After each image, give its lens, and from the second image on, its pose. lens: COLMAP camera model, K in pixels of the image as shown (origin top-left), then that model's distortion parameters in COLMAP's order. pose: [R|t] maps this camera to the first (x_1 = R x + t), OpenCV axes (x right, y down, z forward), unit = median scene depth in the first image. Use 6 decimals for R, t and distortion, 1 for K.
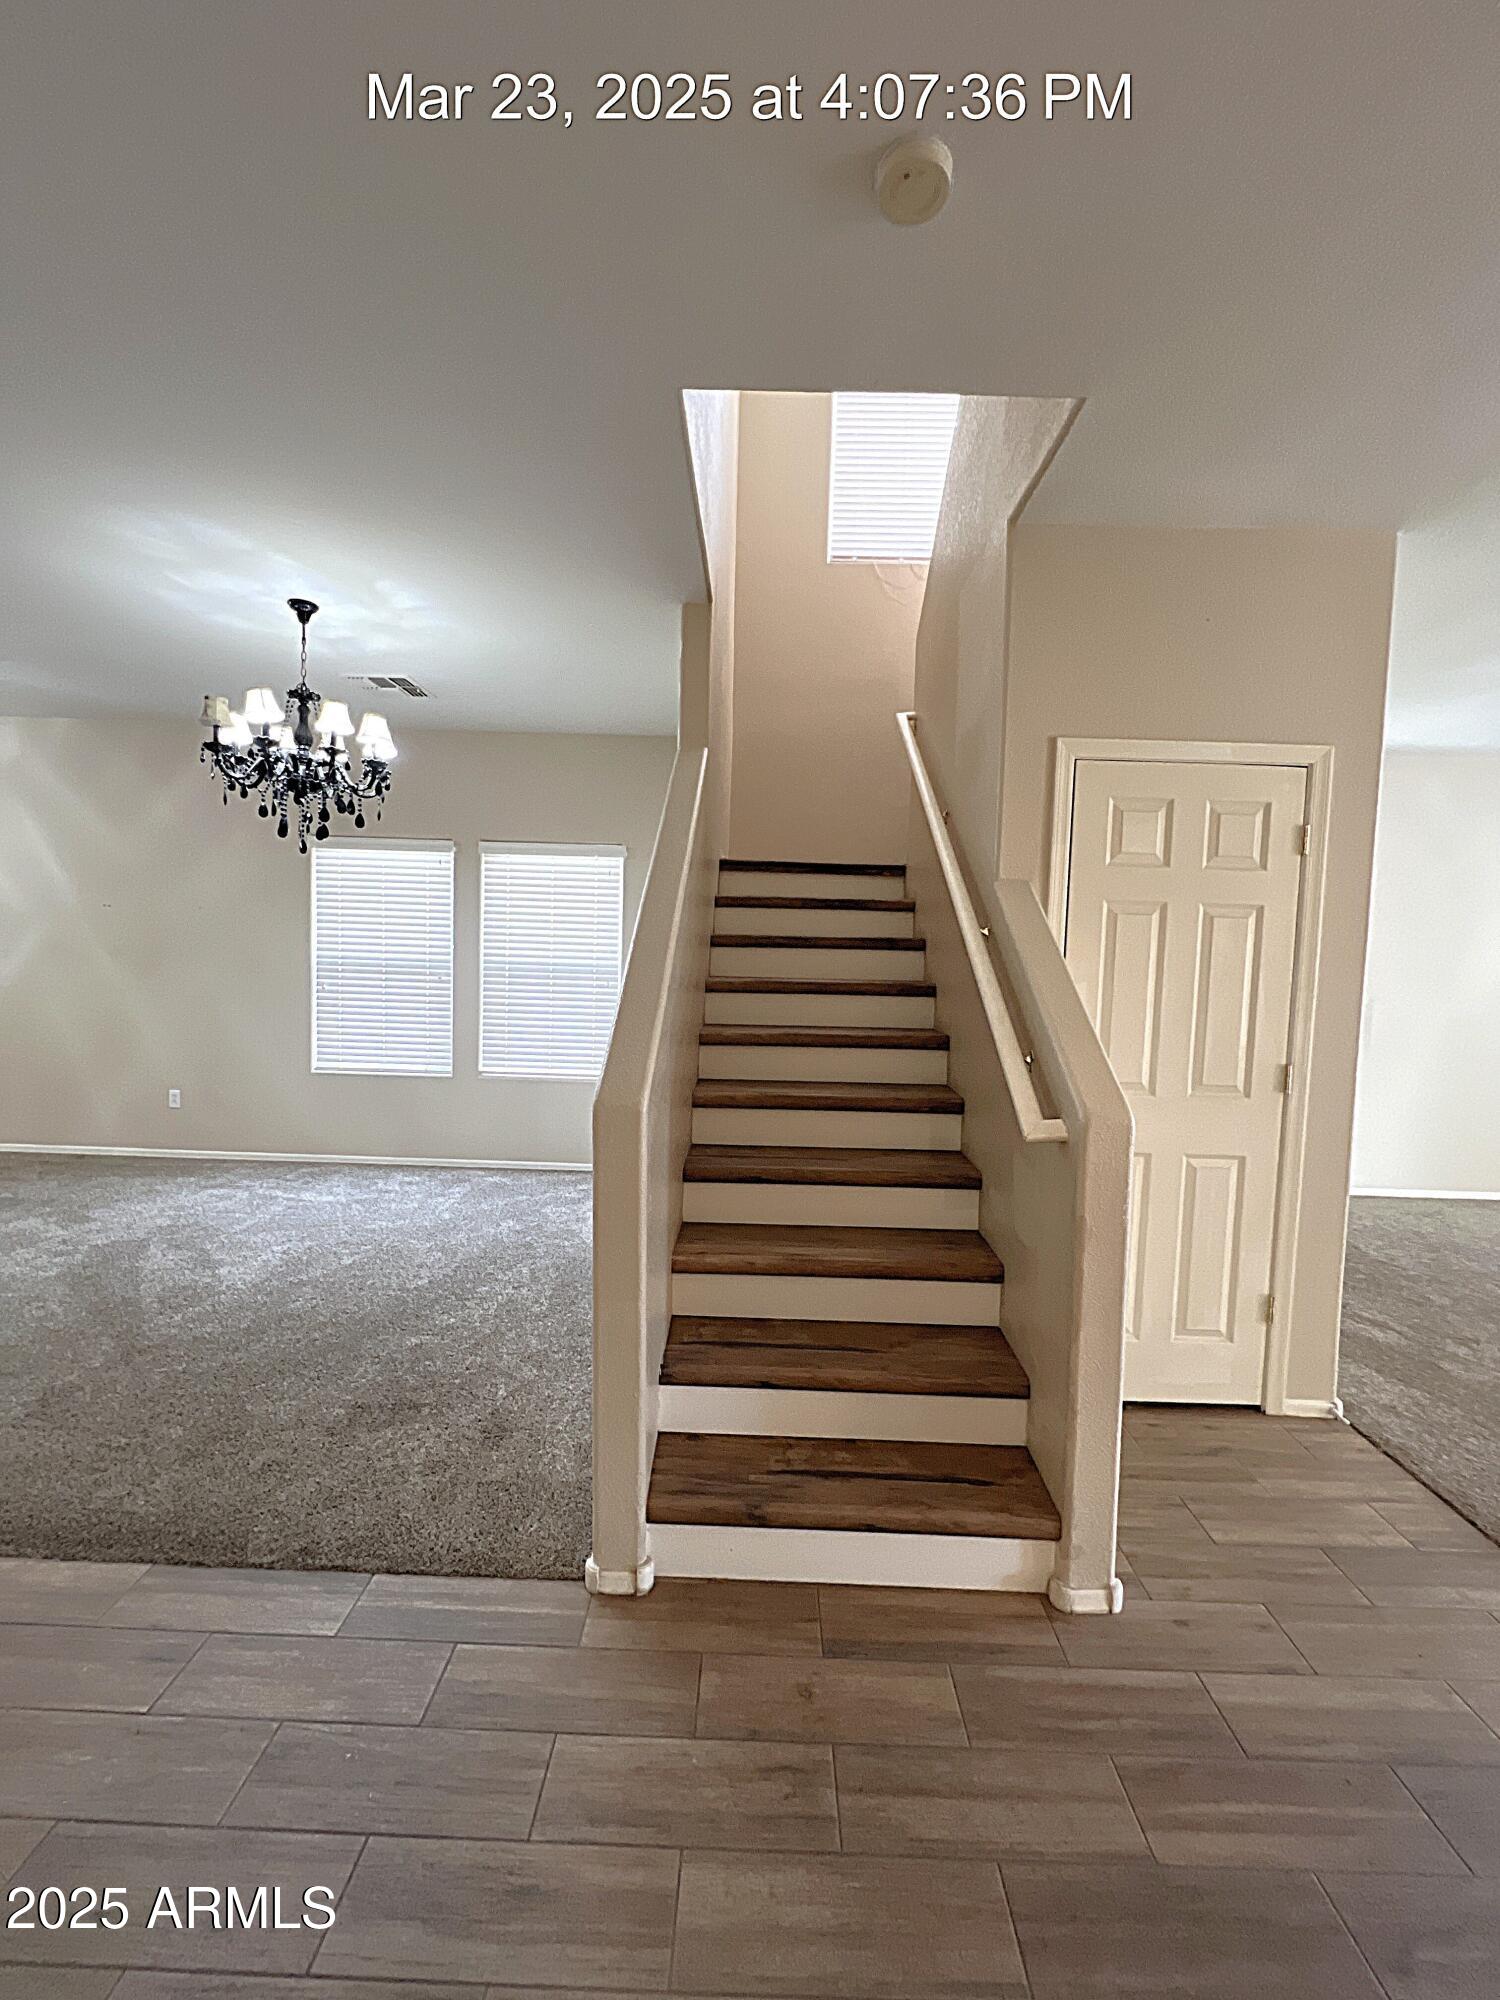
lens RADIAL K [[797.7, 0, 755.8], [0, 797.7, 998.9], [0, 0, 1]] dist [-0.001233, 0.000364]
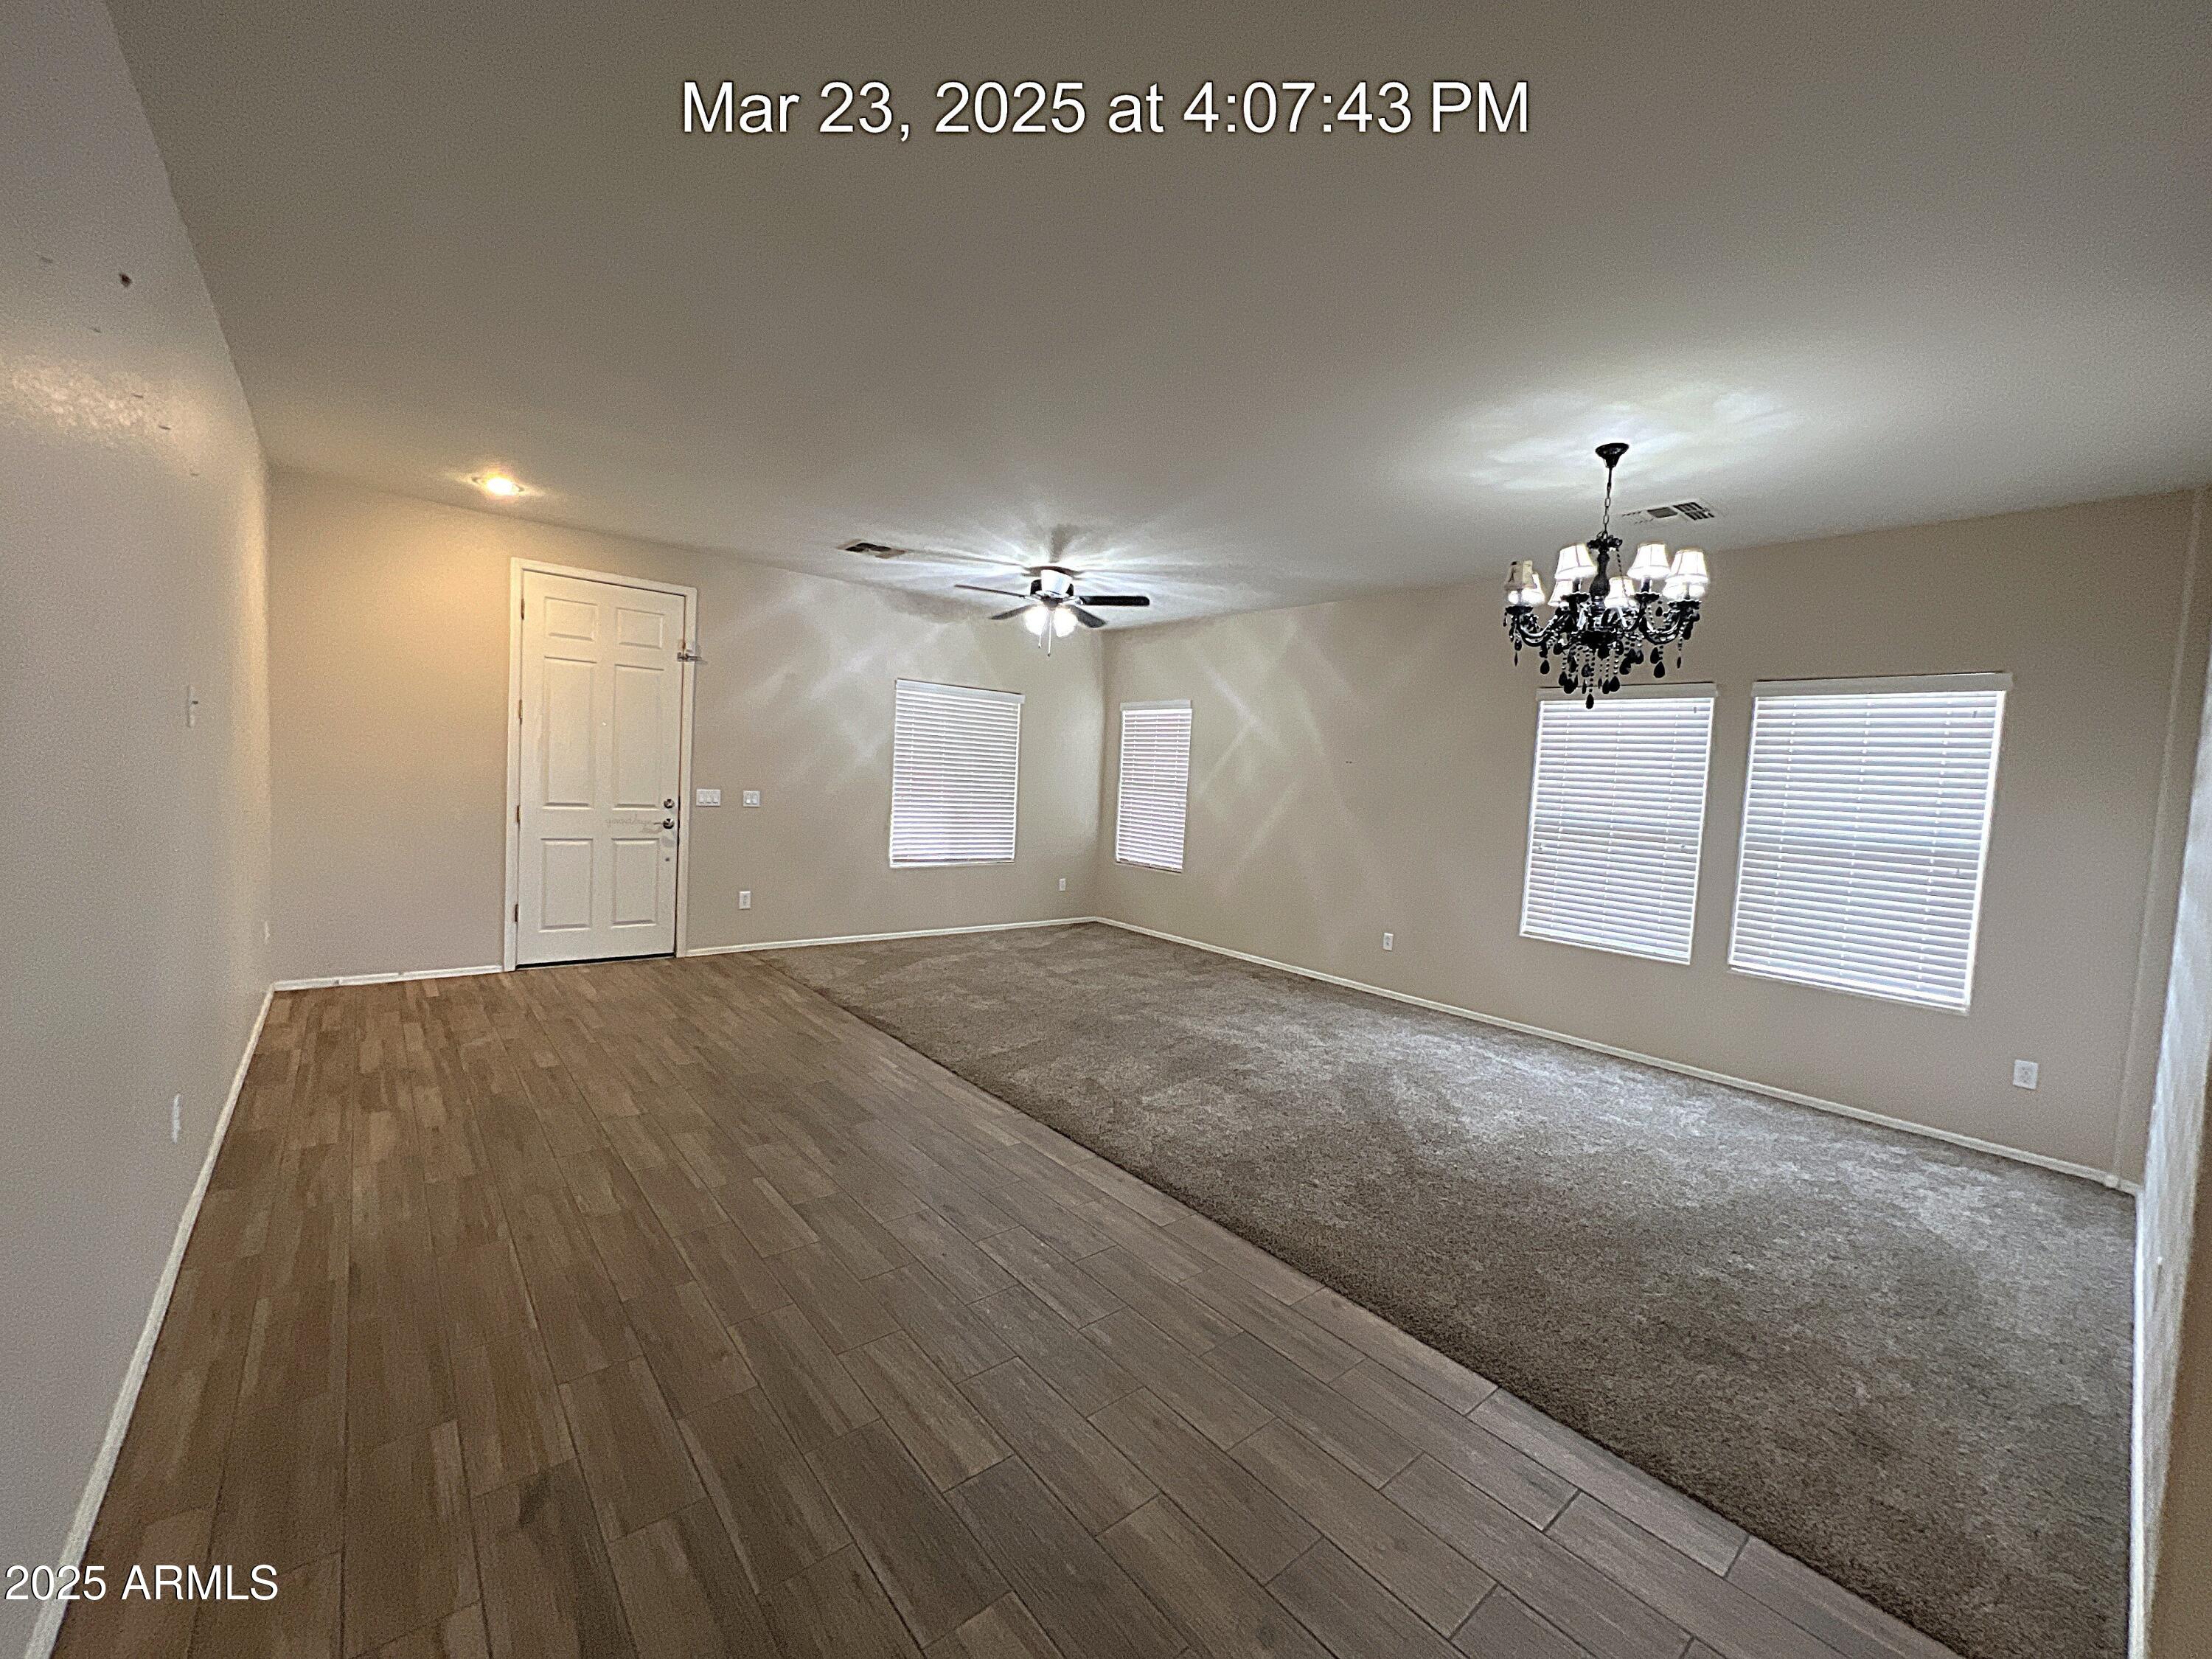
lens RADIAL K [[882.3, 0, 1101.6], [0, 882.3, 826.6], [0, 0, 1]] dist [-0.001233, 0.000364]
pose [[0.649418, 0.051402, -0.758692, -0.113127], [-0.081121, 0.996702, -0.001910, 0.005683], [0.756092, 0.062786, 0.651446, -0.095267]]
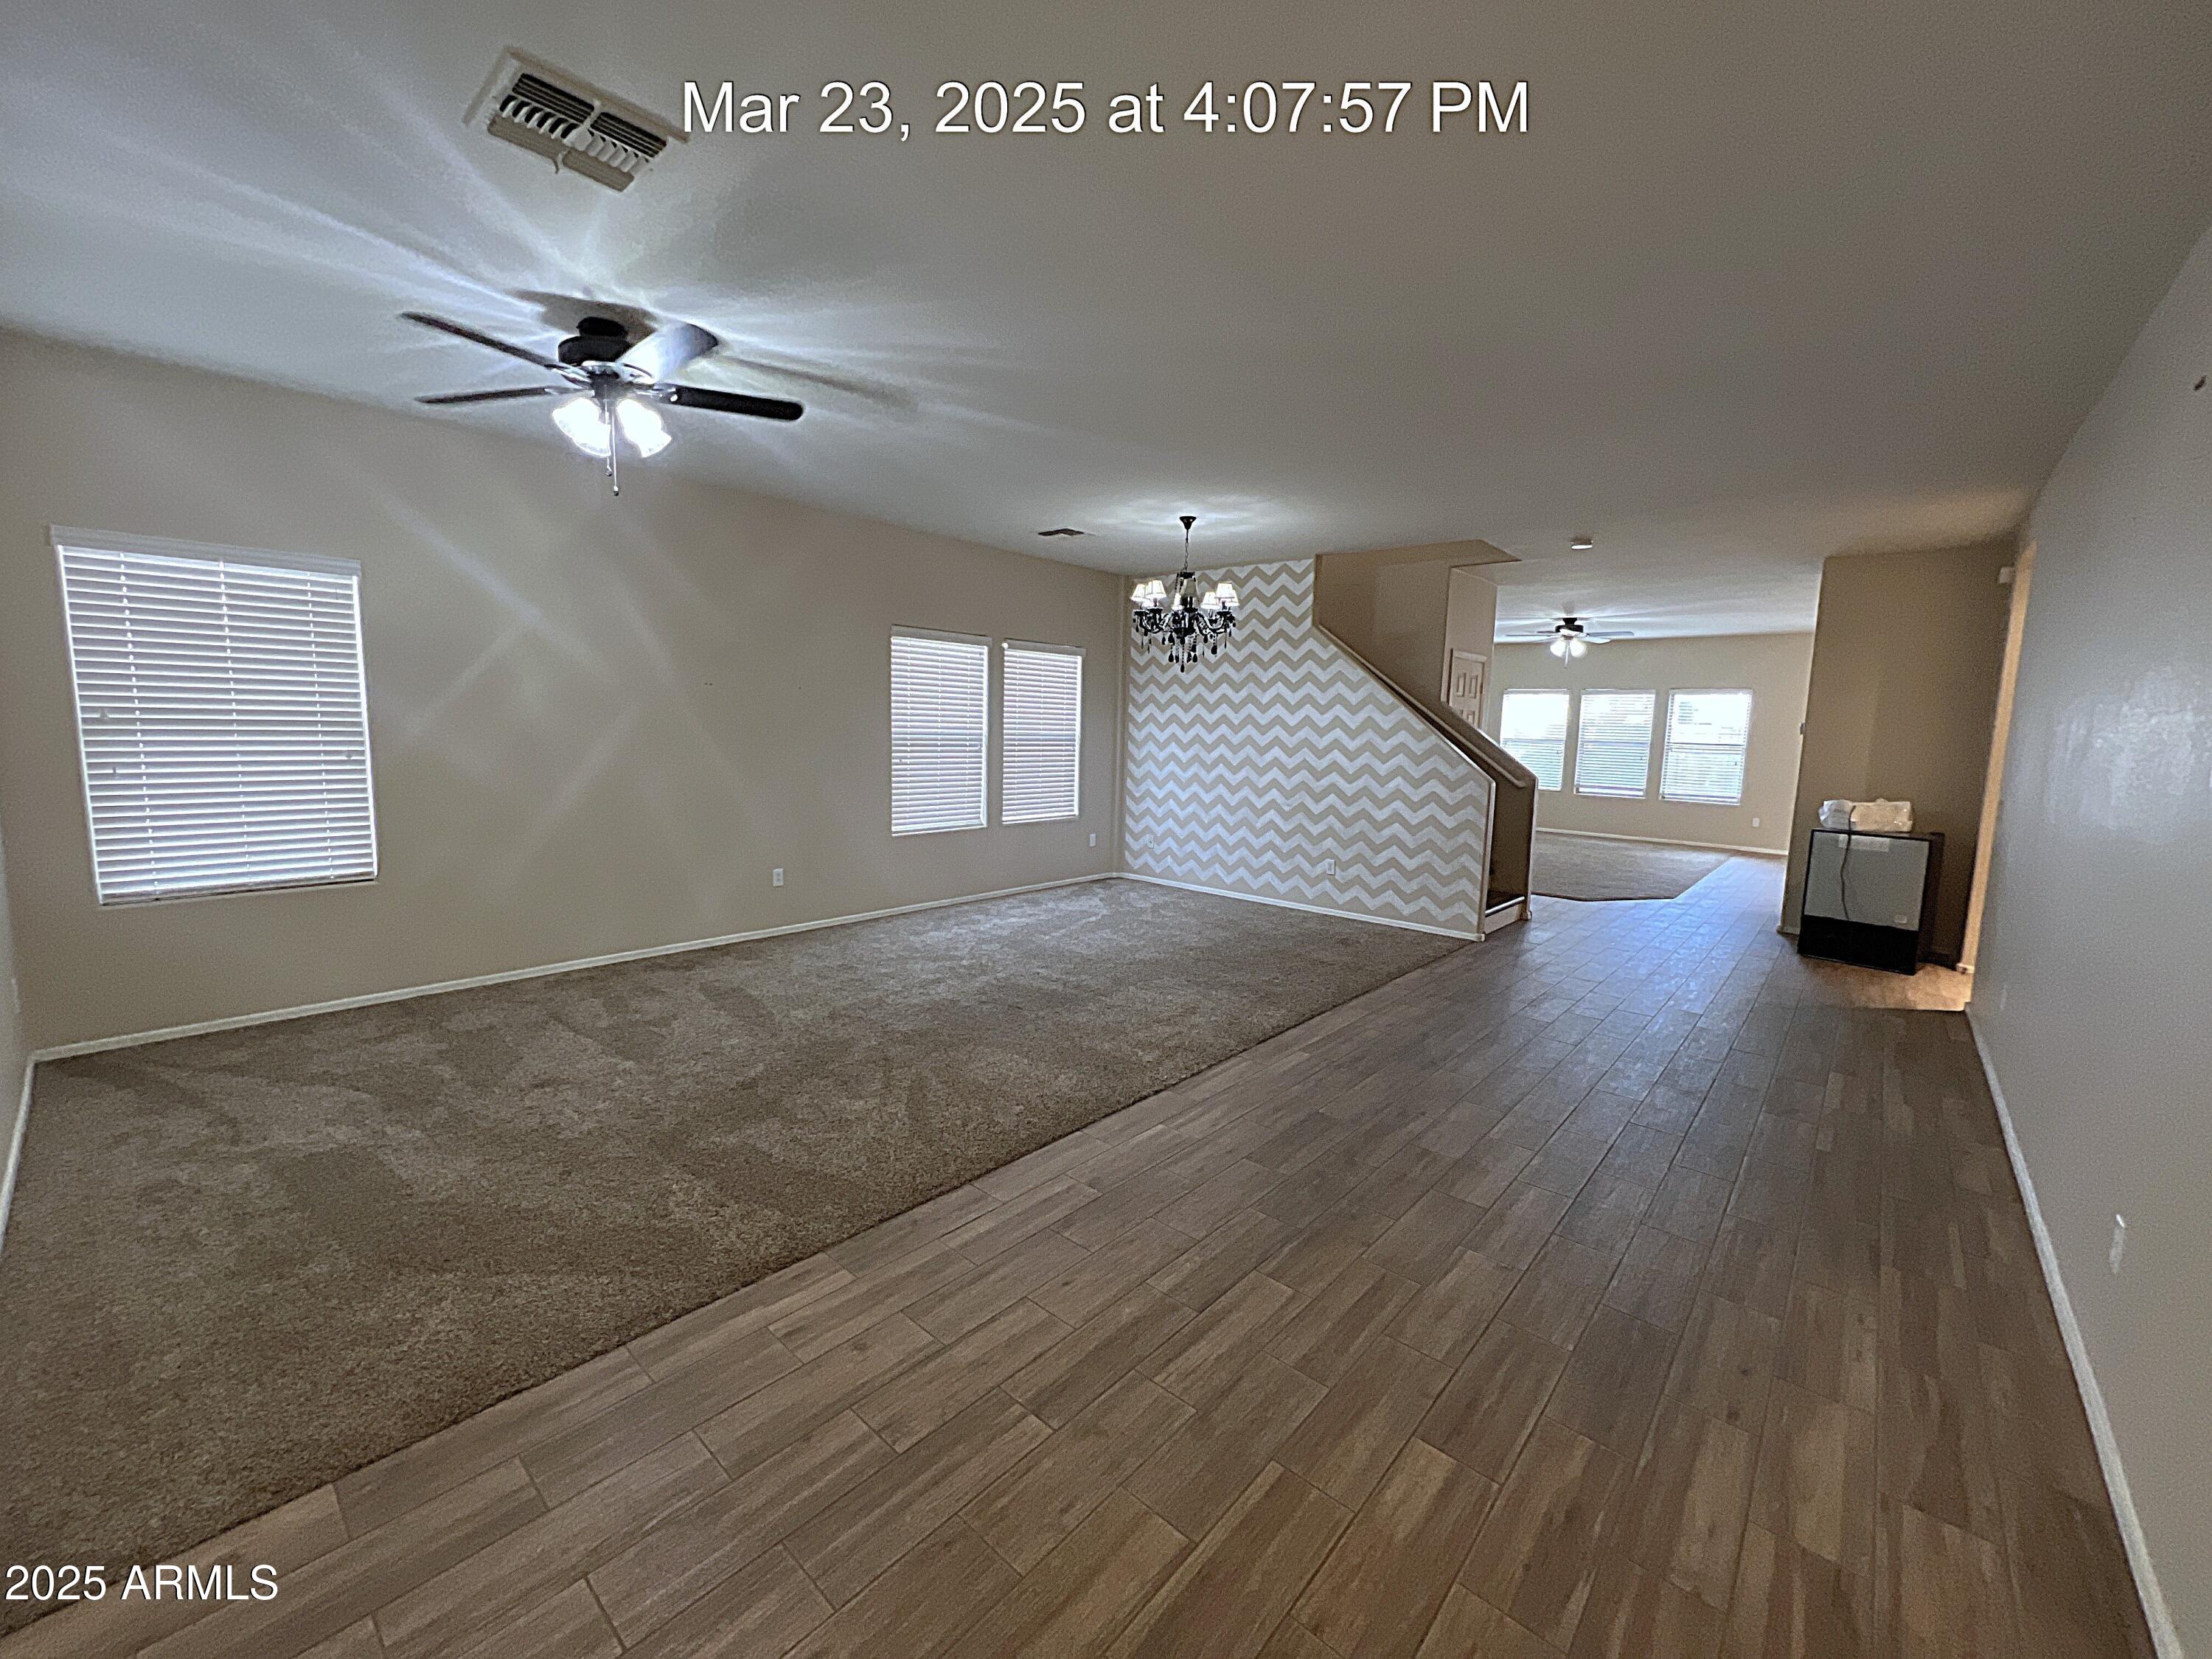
lens RADIAL K [[882.3, 0, 1096.8], [0, 882.3, 832.0], [0, 0, 1]] dist [-0.001233, 0.000364]
pose [[0.660671, -0.106552, 0.743075, -1.664357], [0.038778, 0.993398, 0.107969, -0.048423], [-0.749673, -0.042517, 0.660441, -0.056293]]
